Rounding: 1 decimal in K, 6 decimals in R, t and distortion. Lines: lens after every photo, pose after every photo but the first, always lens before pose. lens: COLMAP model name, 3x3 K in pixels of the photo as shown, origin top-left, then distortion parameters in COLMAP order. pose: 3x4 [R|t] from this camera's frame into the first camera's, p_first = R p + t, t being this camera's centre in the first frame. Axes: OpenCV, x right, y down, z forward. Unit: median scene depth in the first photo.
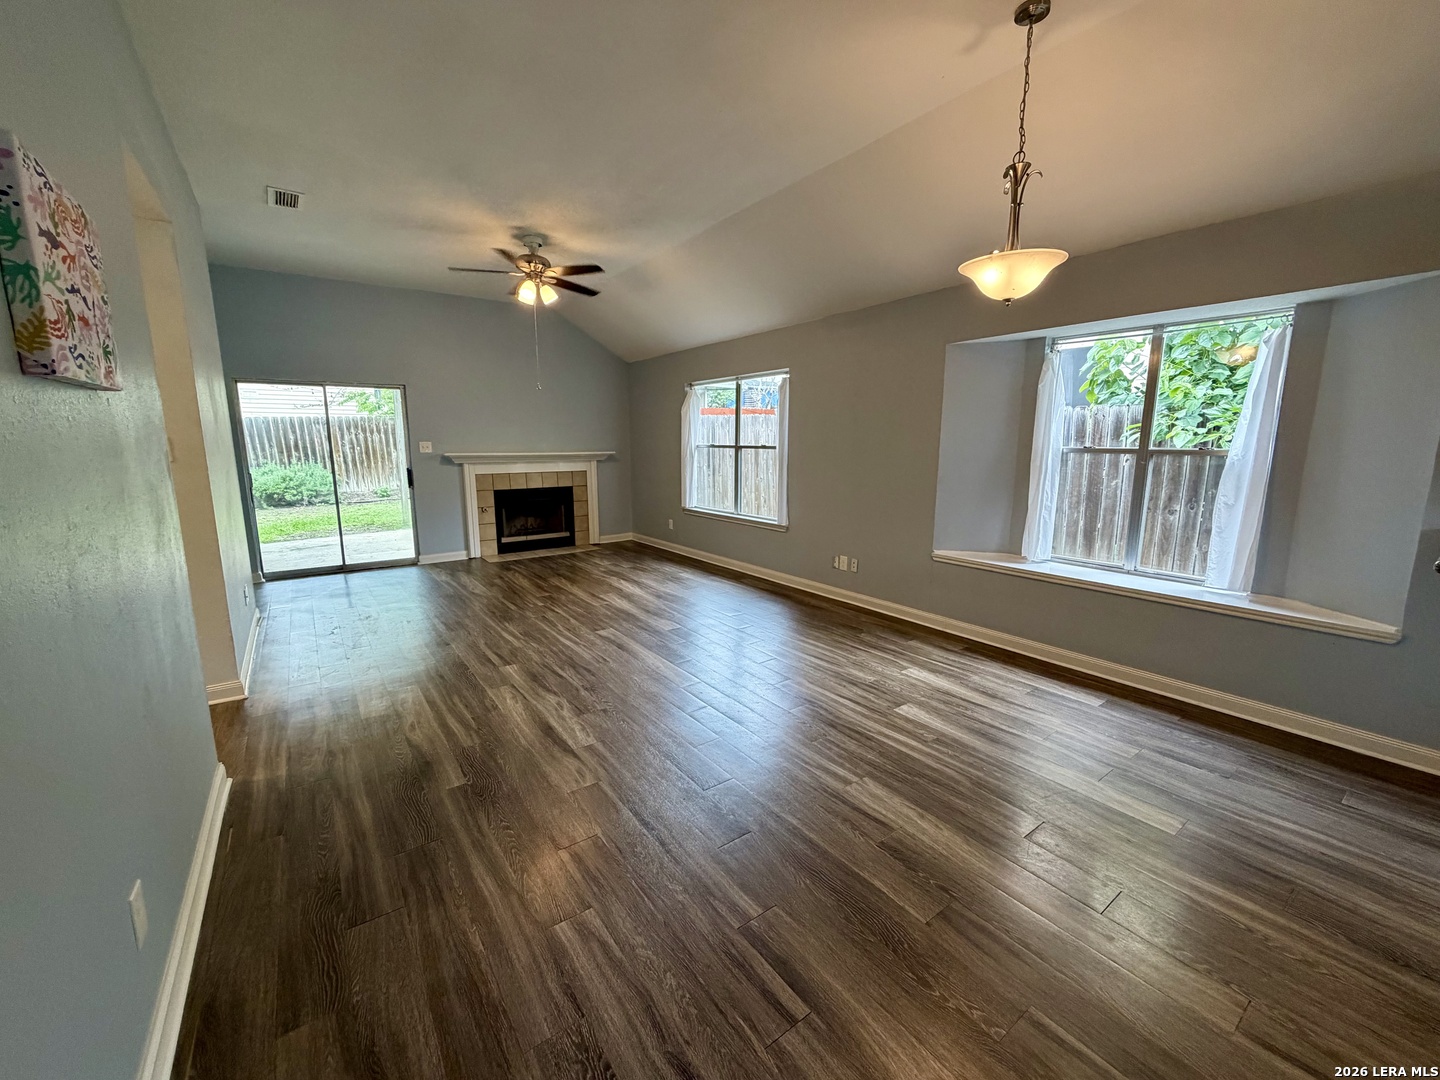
lens RADIAL K [[575.5, 0, 721.2], [0, 575.5, 540.9], [0, 0, 1]] dist [0.000543, -0.000256]
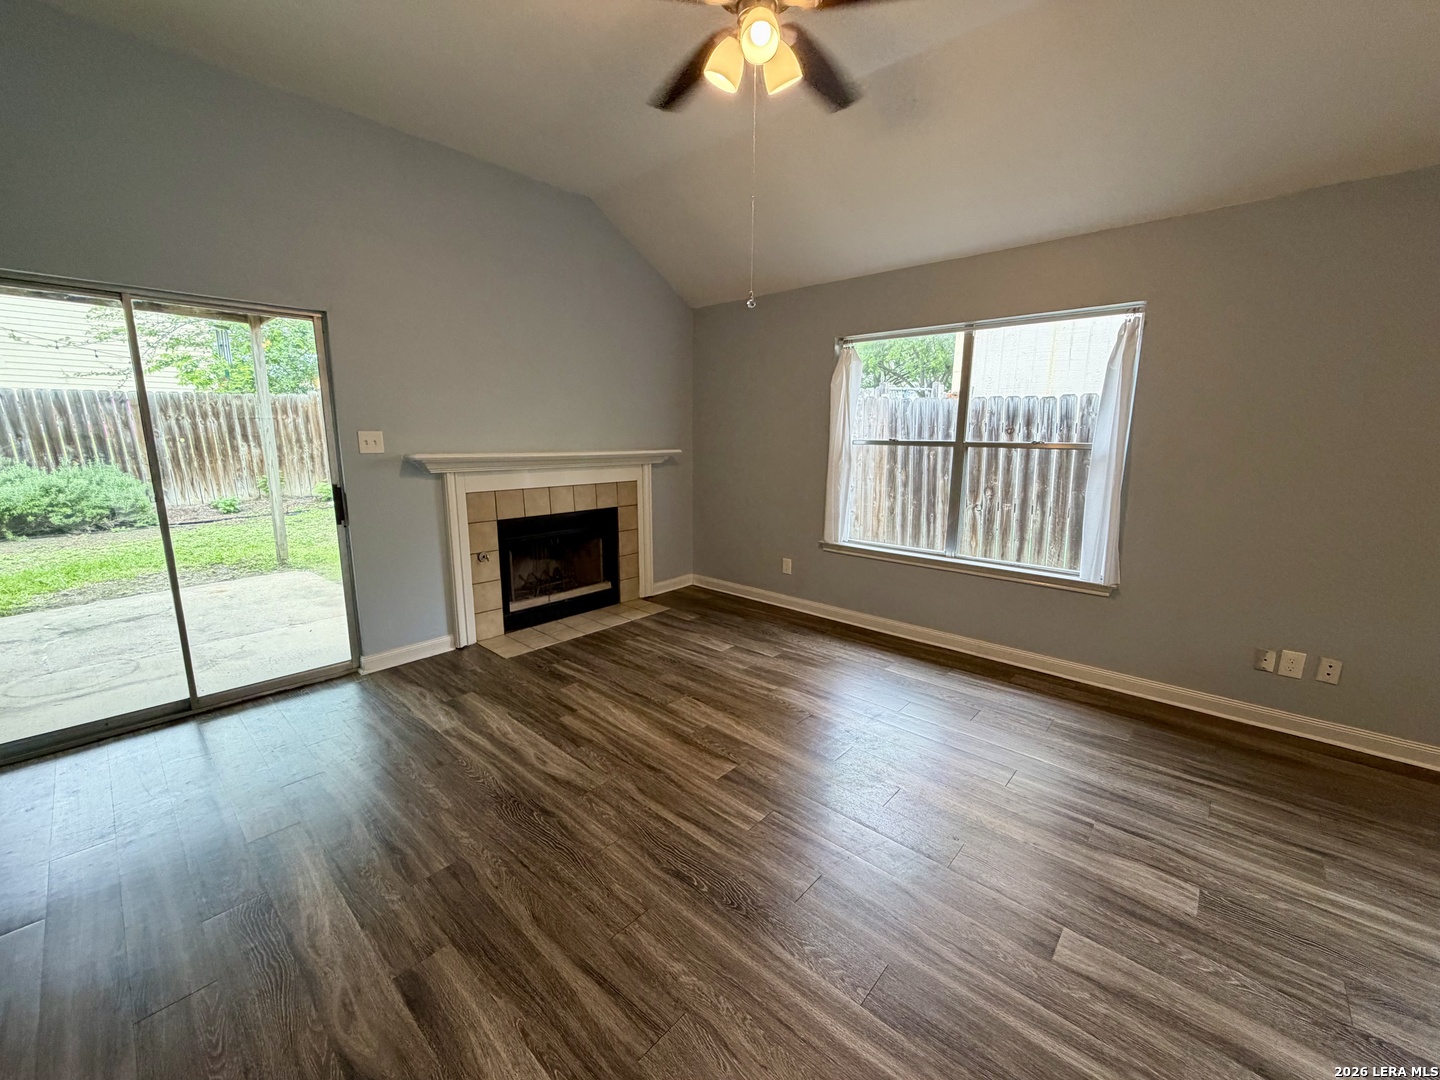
lens RADIAL K [[575.5, 0, 720.0], [0, 575.5, 540.7], [0, 0, 1]] dist [0.000543, -0.000256]
pose [[0.979212, -0.029182, 0.200729, -0.282768], [0.026791, 0.999534, 0.014617, -0.067212], [-0.201062, -0.008936, 0.979538, 0.396755]]
